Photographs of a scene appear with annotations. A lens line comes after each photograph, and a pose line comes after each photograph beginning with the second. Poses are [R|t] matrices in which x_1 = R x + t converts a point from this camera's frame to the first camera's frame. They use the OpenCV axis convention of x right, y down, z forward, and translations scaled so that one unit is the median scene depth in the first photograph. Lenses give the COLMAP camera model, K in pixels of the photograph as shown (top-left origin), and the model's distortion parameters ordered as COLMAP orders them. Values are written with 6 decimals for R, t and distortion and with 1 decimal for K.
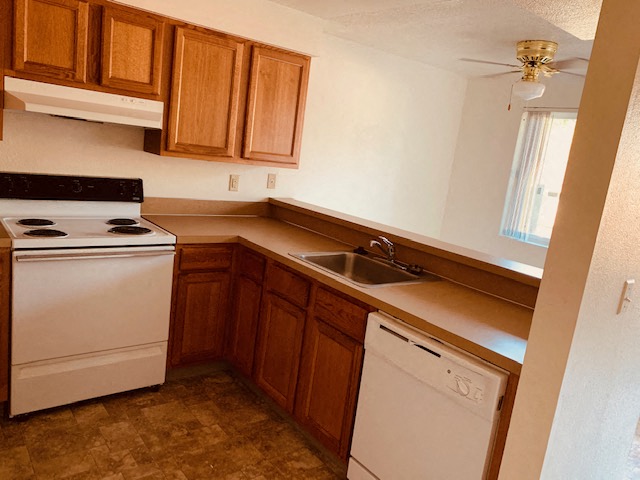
lens RADIAL K [[493.6, 0, 324.4], [0, 493.6, 236.9], [0, 0, 1]] dist [0.030062, -0.017871]
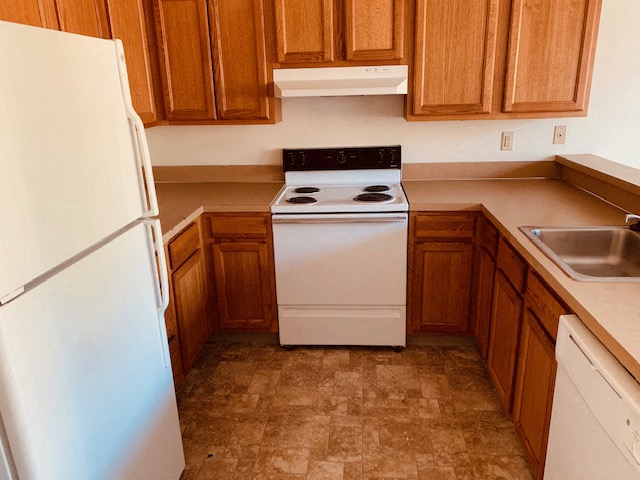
lens RADIAL K [[493.6, 0, 322.2], [0, 493.6, 236.7], [0, 0, 1]] dist [0.030062, -0.017871]
pose [[0.726684, 0.063171, -0.684062, 0.247743], [-0.004248, 0.996157, 0.087480, -0.020275], [0.686959, -0.060665, 0.724160, 0.159272]]
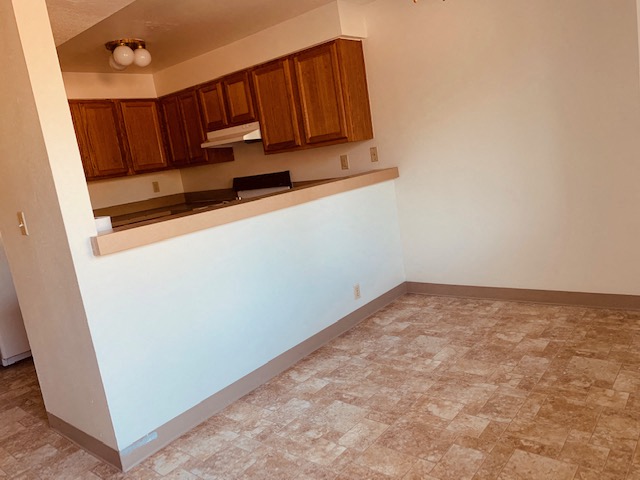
lens RADIAL K [[493.6, 0, 318.5], [0, 493.6, 241.9], [0, 0, 1]] dist [0.030062, -0.017871]
pose [[0.157253, 0.025999, -0.987216, 1.271430], [-0.010012, 0.999644, 0.024731, 0.067605], [0.987508, 0.005995, 0.157457, 0.964146]]
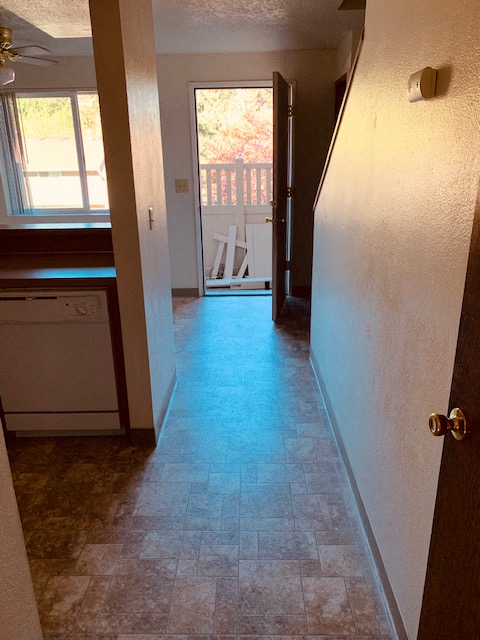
lens RADIAL K [[493.6, 0, 240.6], [0, 493.6, 320.7], [0, 0, 1]] dist [0.030062, -0.017871]
pose [[0.629404, -0.385059, 0.674966, -0.654722], [0.228226, 0.921888, 0.313105, -0.149058], [-0.742808, -0.043025, 0.668121, 0.337992]]
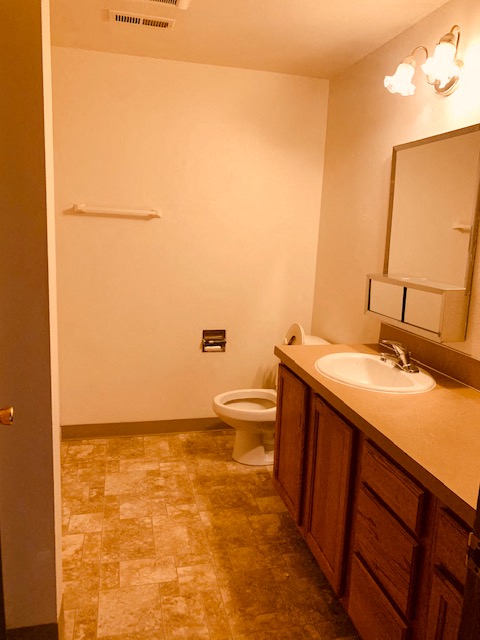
lens RADIAL K [[493.6, 0, 239.1], [0, 493.6, 318.7], [0, 0, 1]] dist [0.030062, -0.017871]
pose [[0.428913, -0.291159, 0.855137, -0.954193], [0.176888, 0.955378, 0.236567, -0.162376], [-0.885858, 0.049797, 0.461277, 0.288909]]
